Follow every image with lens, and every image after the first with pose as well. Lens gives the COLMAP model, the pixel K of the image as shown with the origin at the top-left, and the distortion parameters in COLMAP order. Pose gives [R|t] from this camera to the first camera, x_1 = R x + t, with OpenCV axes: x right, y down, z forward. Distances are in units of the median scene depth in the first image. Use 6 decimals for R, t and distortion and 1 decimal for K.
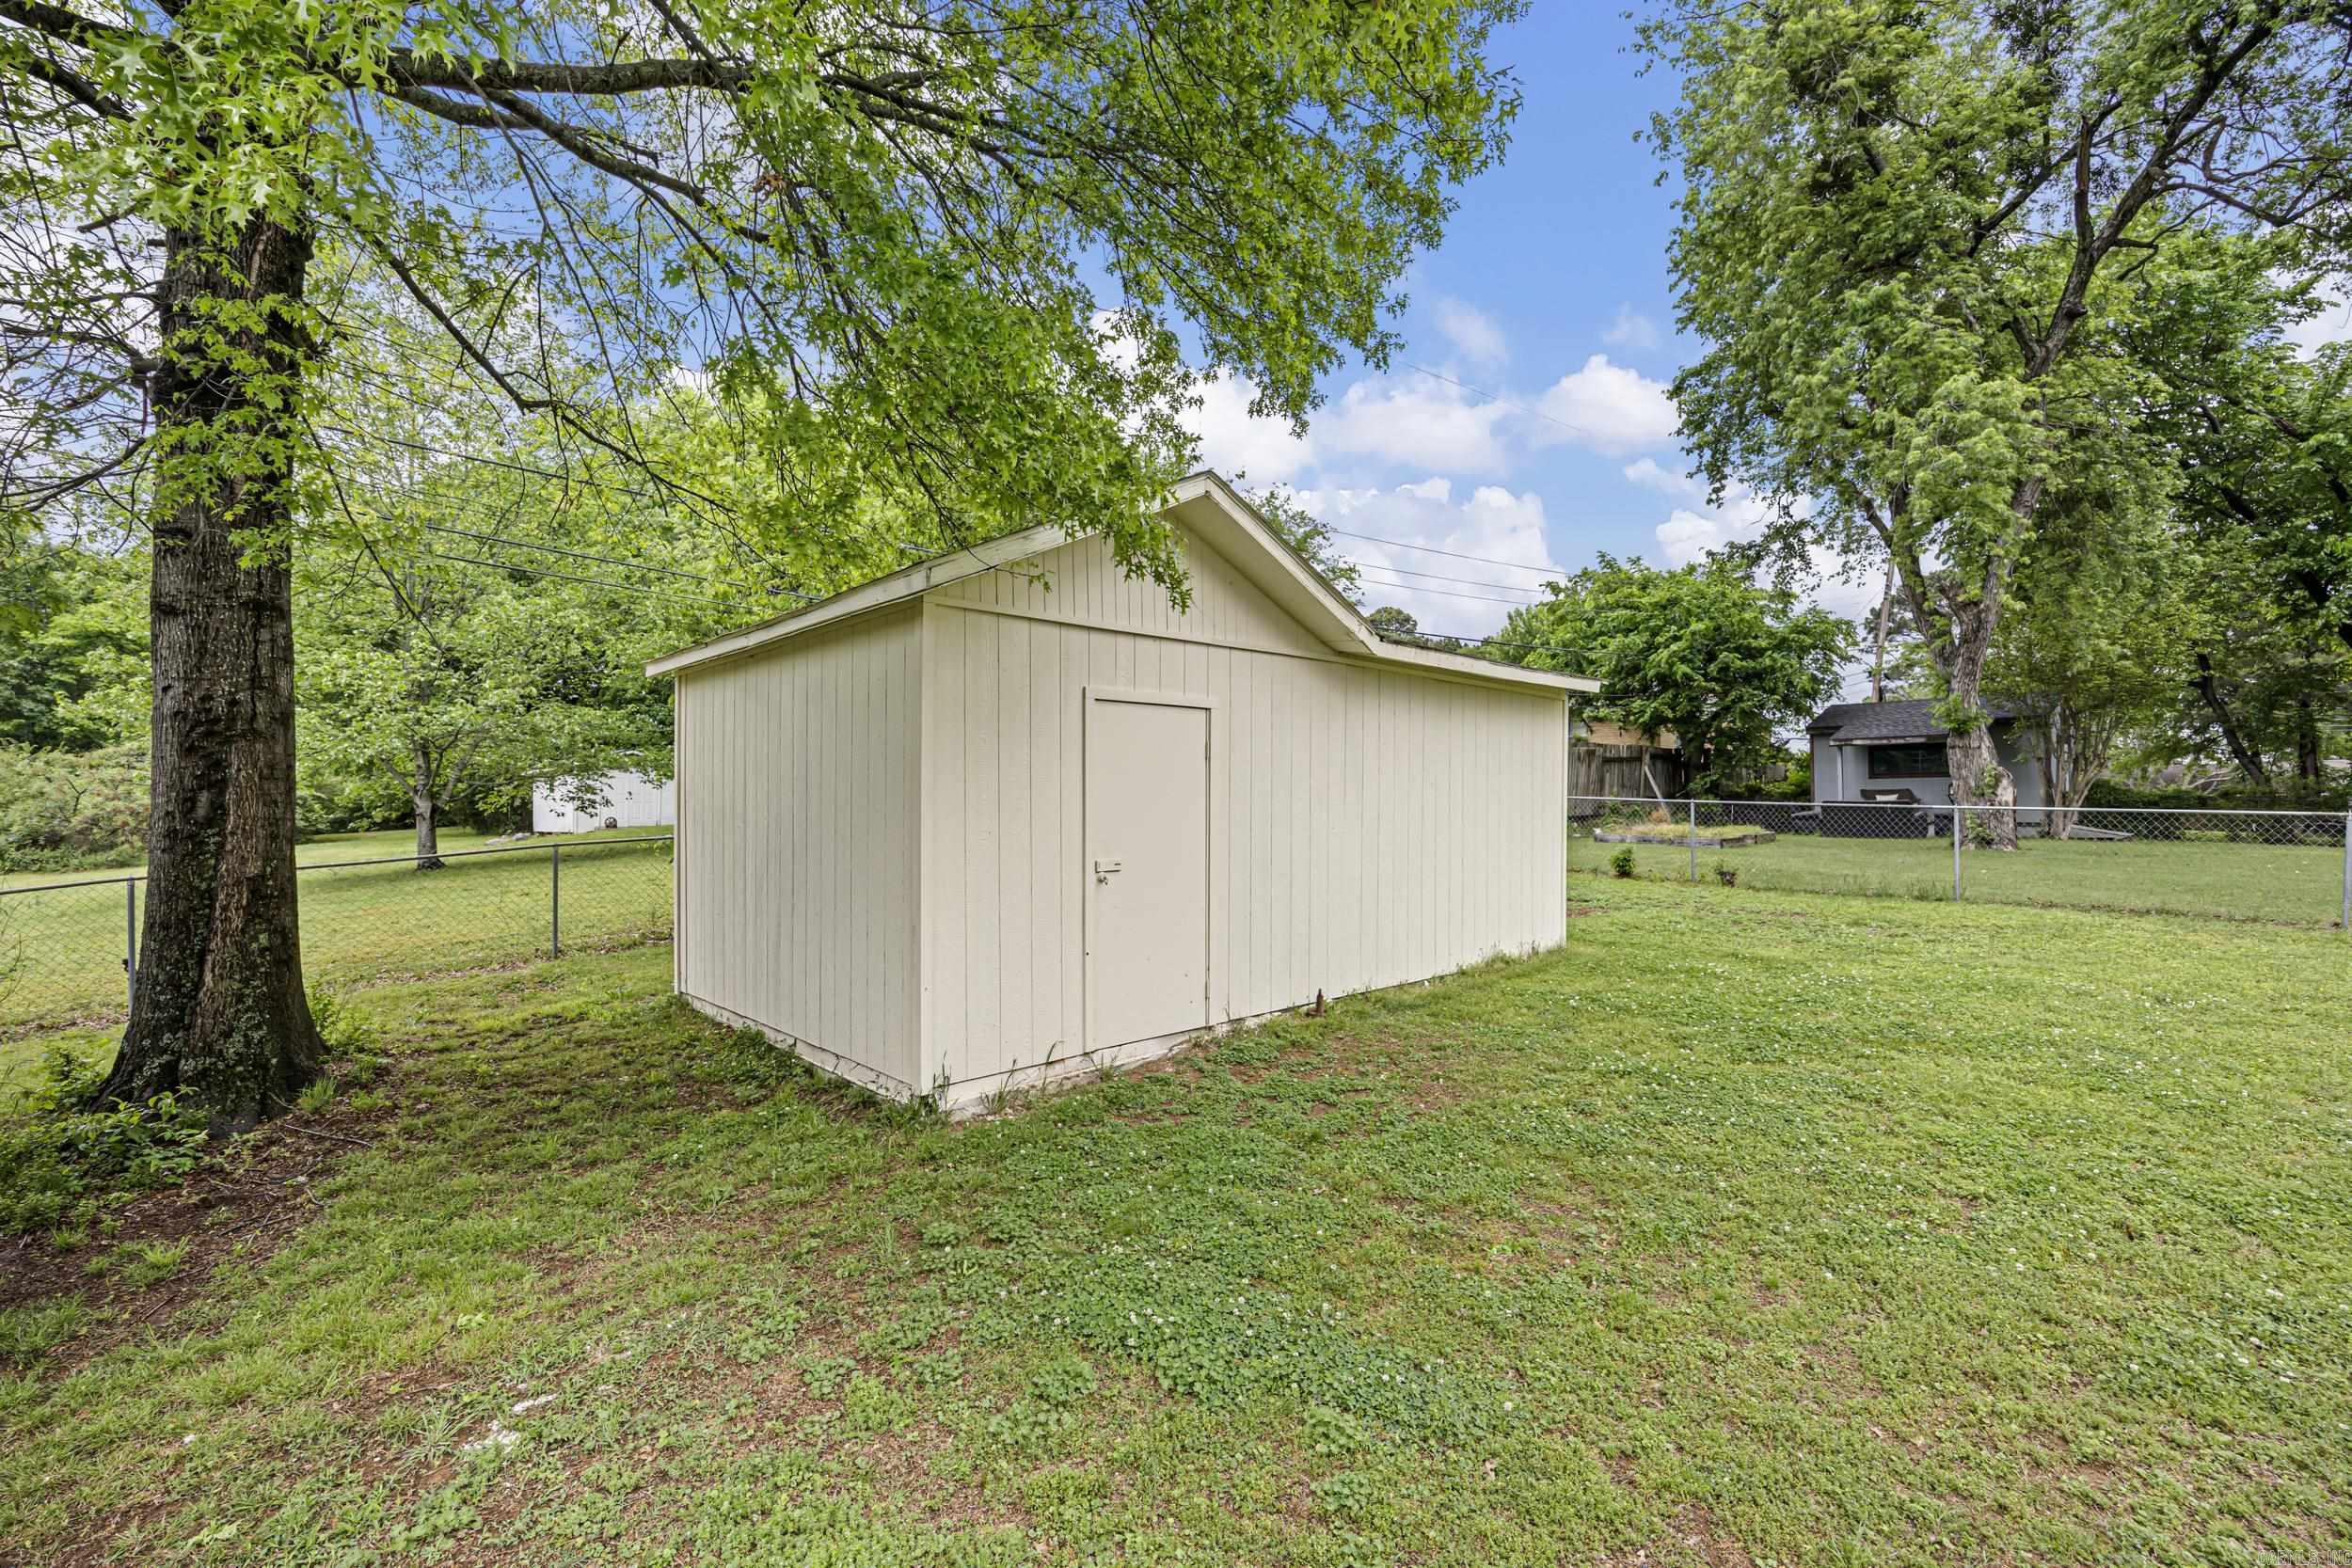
lens RADIAL K [[1030.8, 0, 1202.7], [0, 1030.8, 799.8], [0, 0, 1]] dist [-0.019591, 0.000094]
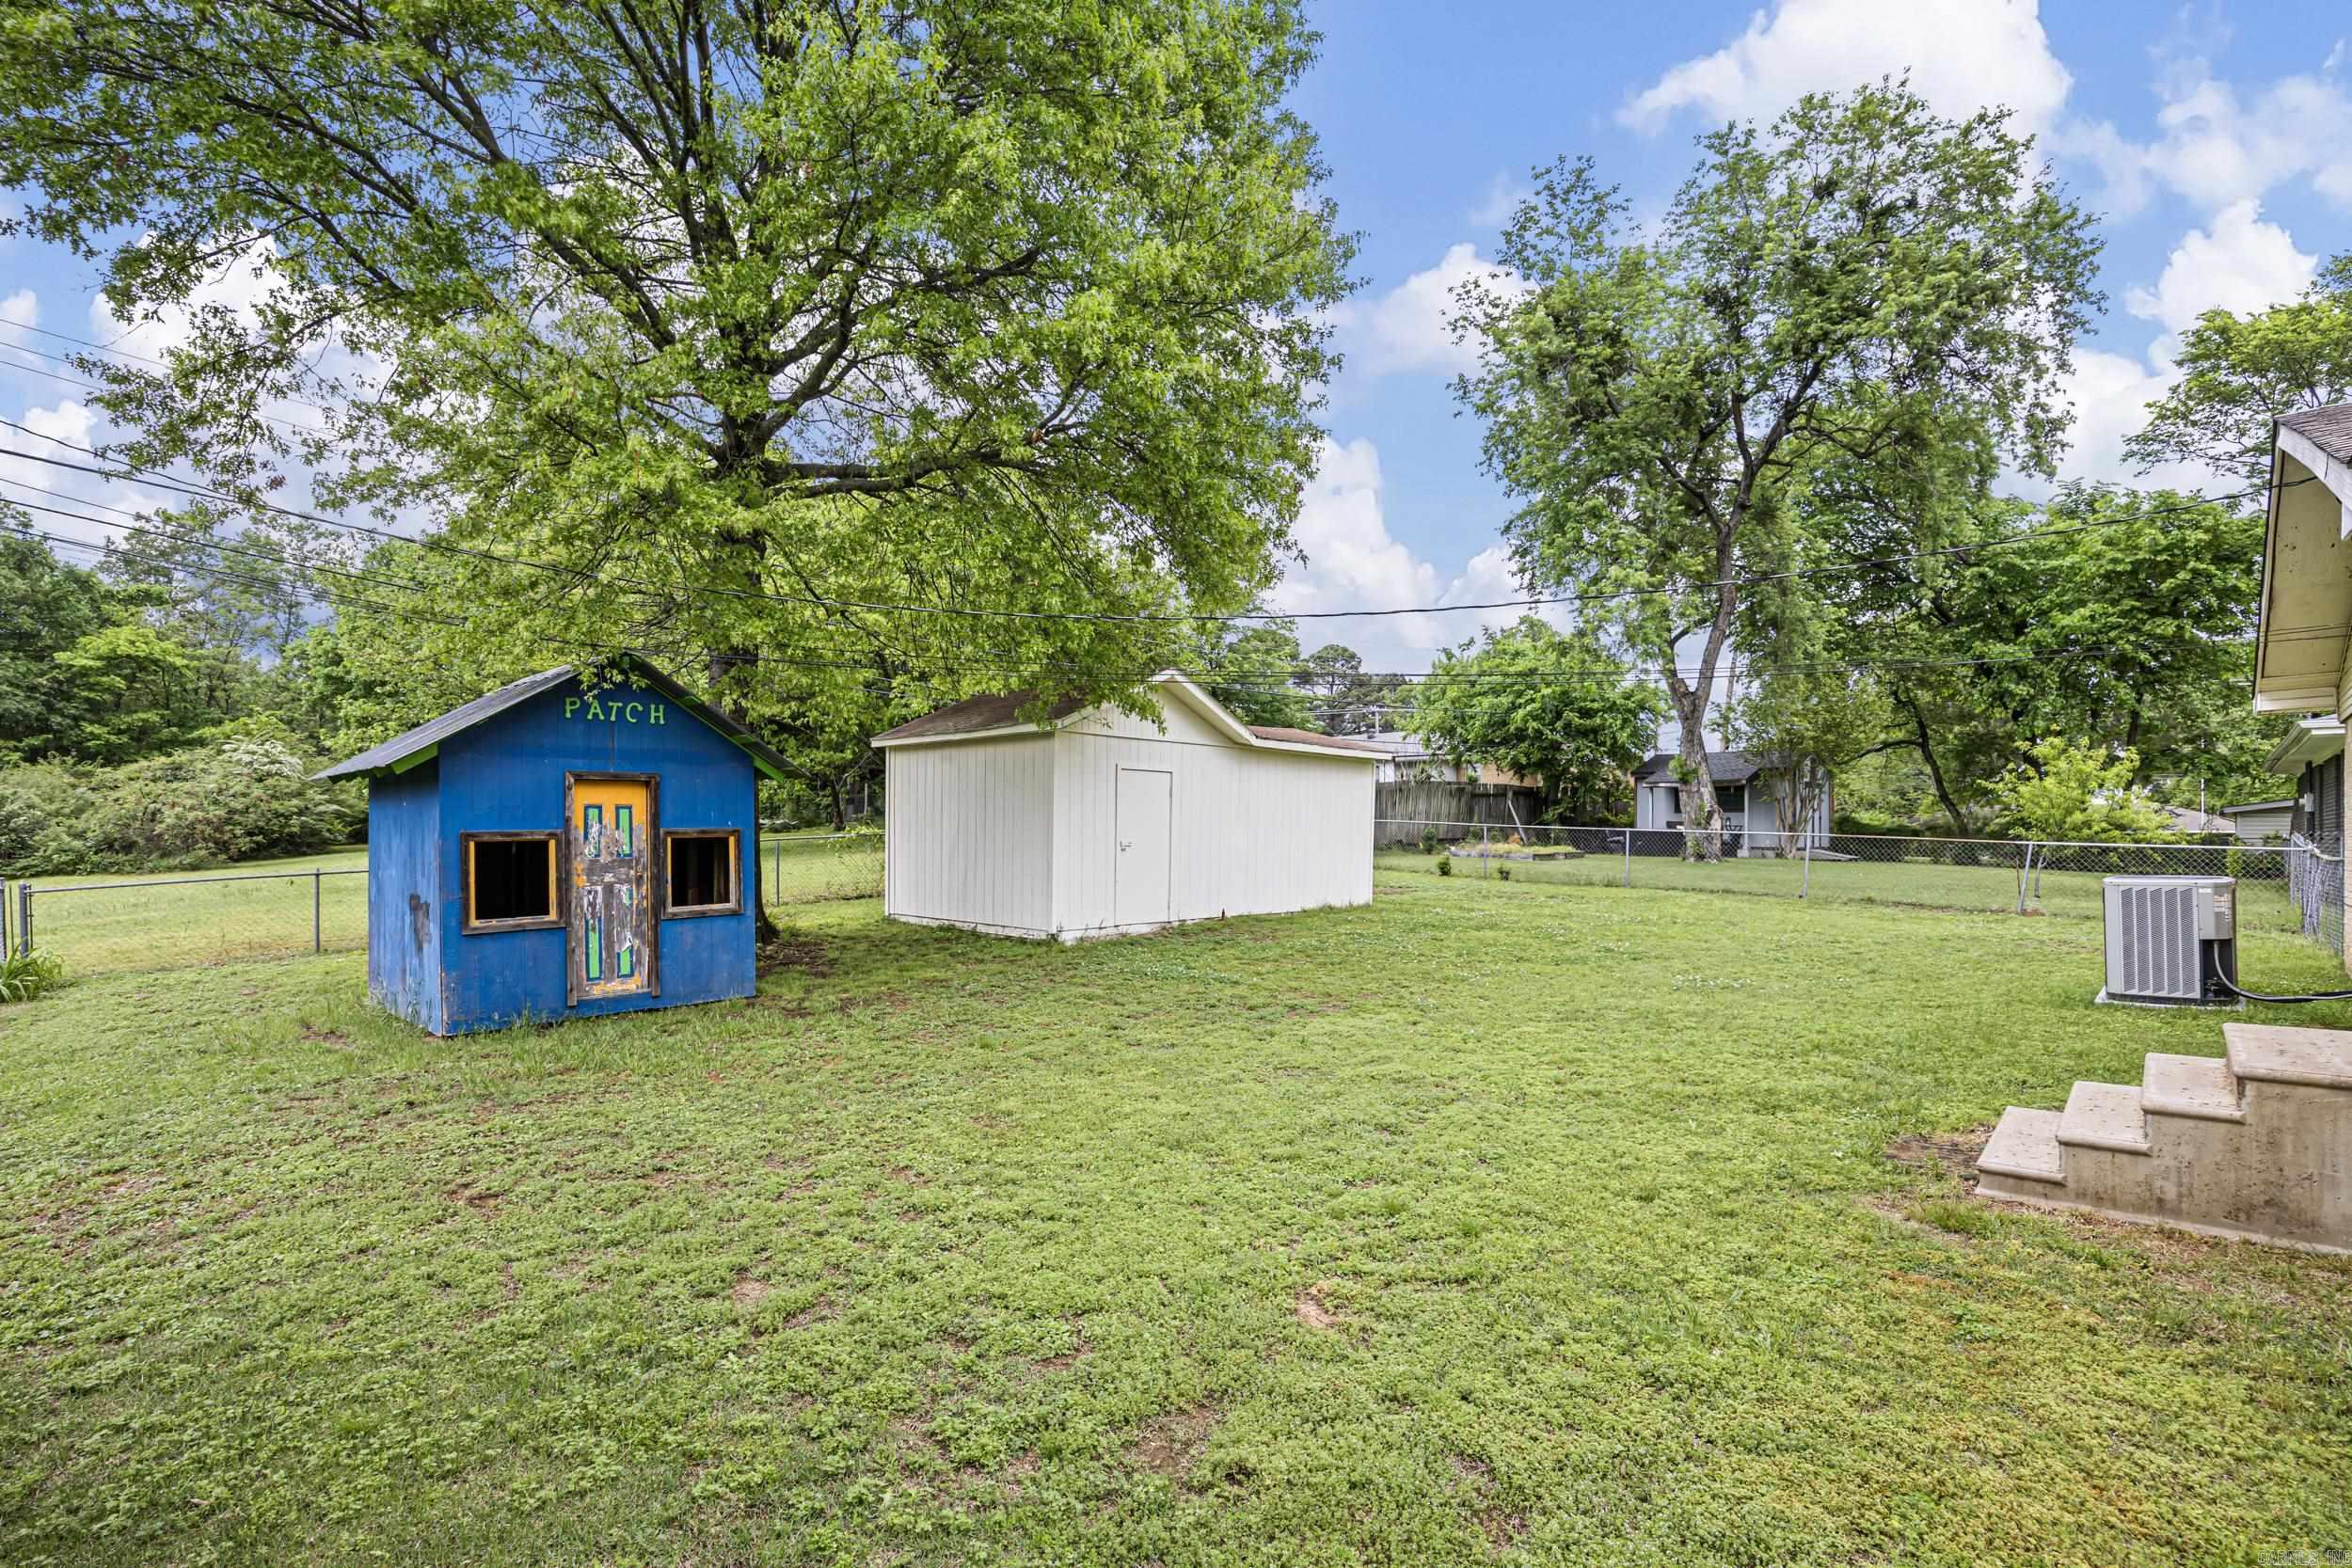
lens RADIAL K [[1030.8, 0, 1202.7], [0, 1030.8, 799.8], [0, 0, 1]] dist [-0.019591, 0.000094]
pose [[0.998634, 0.014579, 0.050166, -0.011253], [-0.013213, 0.999536, -0.027456, 0.008358], [-0.050543, 0.026756, 0.998363, -0.349593]]
